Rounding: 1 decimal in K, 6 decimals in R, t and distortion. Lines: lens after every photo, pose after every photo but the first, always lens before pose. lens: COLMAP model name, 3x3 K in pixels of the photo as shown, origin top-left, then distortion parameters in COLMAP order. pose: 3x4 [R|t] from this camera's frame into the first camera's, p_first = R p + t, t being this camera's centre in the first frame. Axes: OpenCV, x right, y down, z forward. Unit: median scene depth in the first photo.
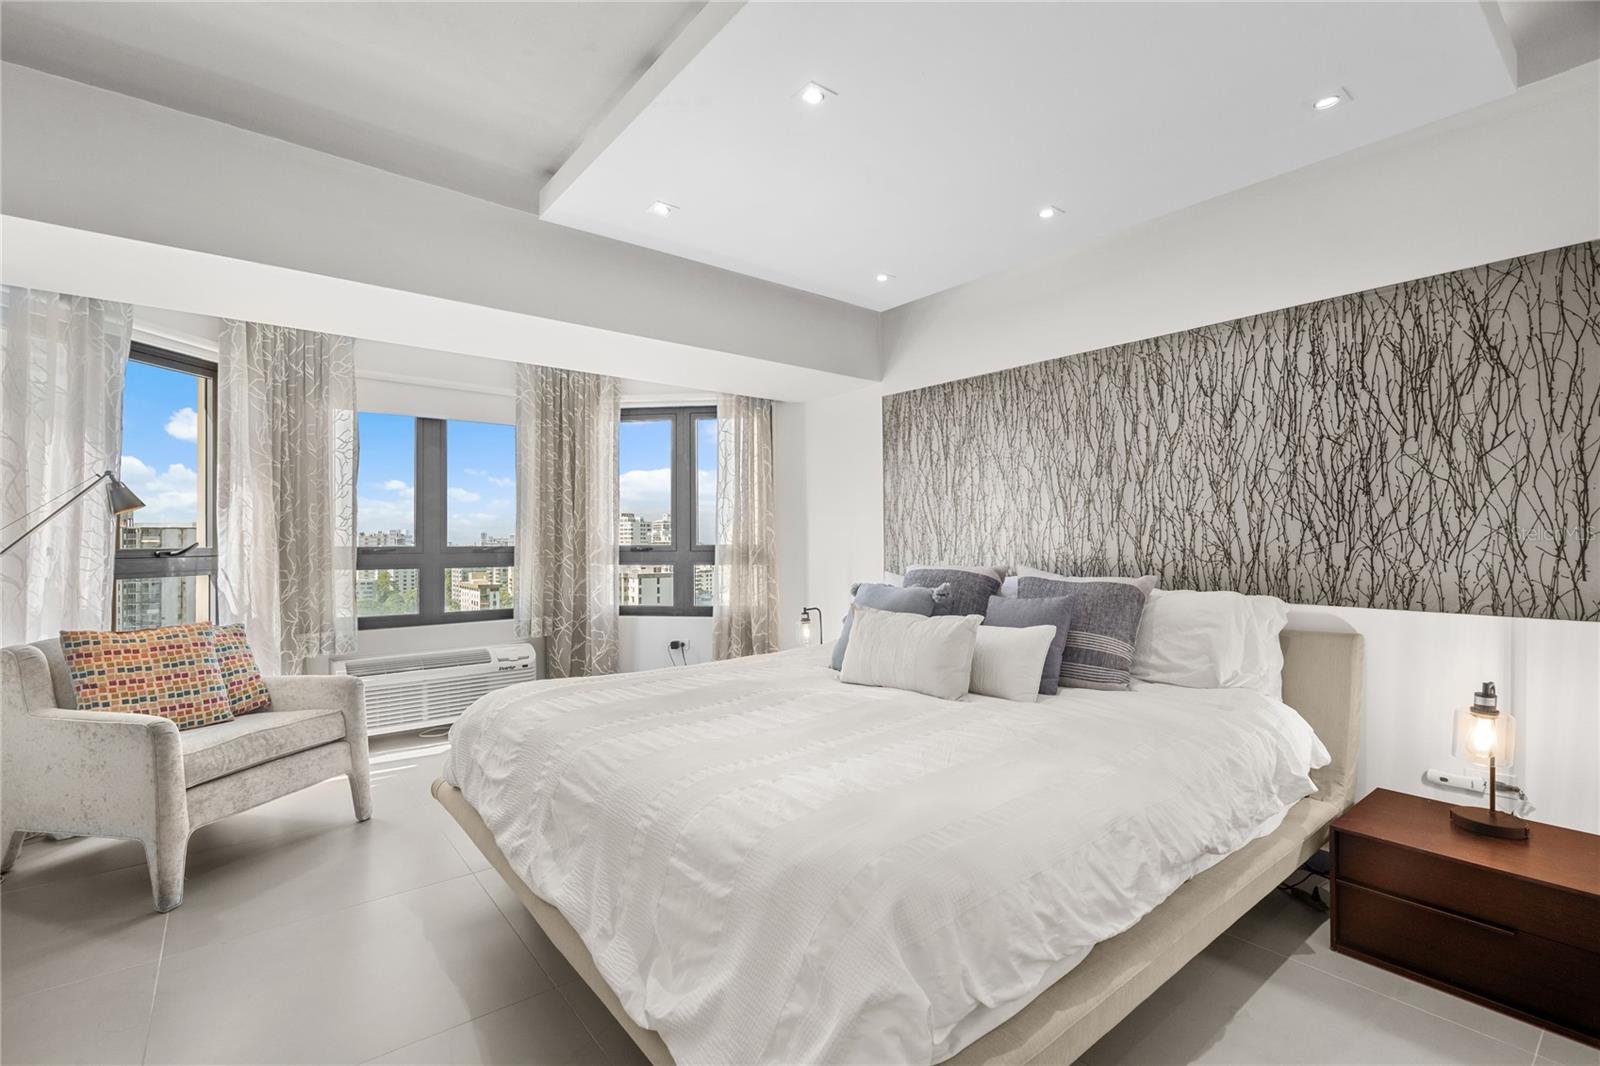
lens RADIAL K [[726.2, 0, 811.5], [0, 726.2, 531.6], [0, 0, 1]] dist [-0.004159, 0.002783]
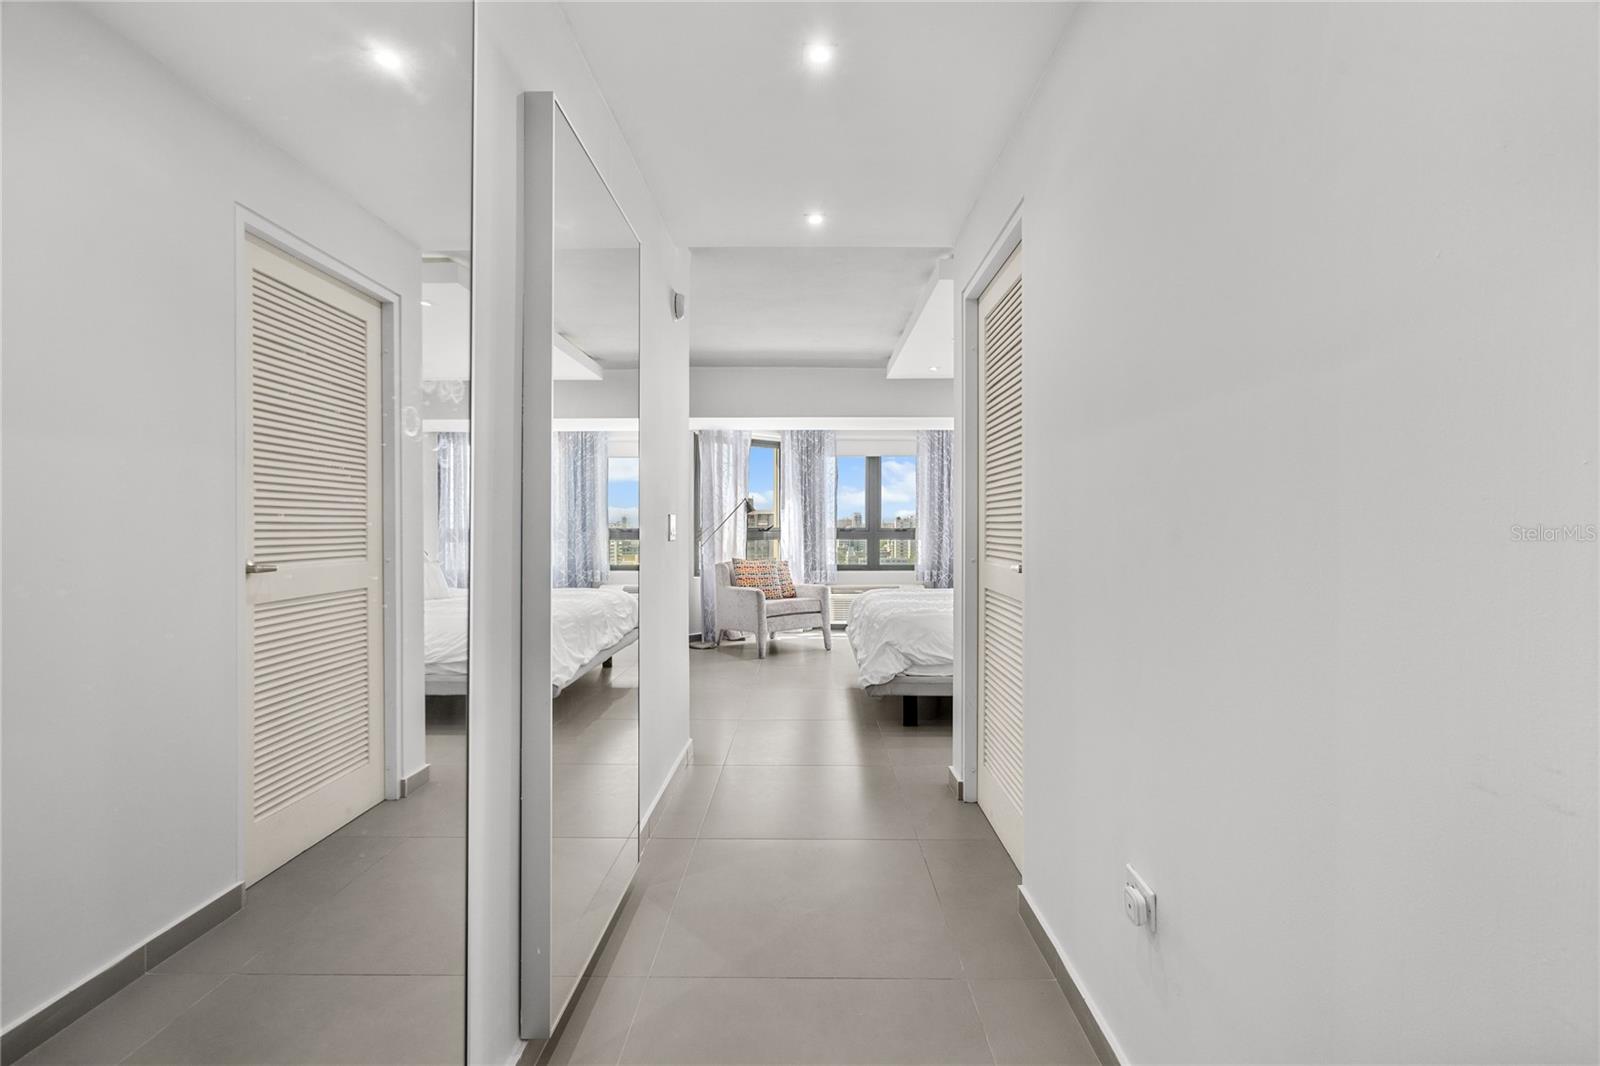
lens RADIAL K [[726.2, 0, 798.2], [0, 726.2, 527.4], [0, 0, 1]] dist [-0.004159, 0.002783]
pose [[0.769543, 0.007309, -0.638553, 0.570303], [0.004253, 0.999854, 0.016570, -0.013264], [0.638581, -0.015467, 0.769399, -0.598680]]
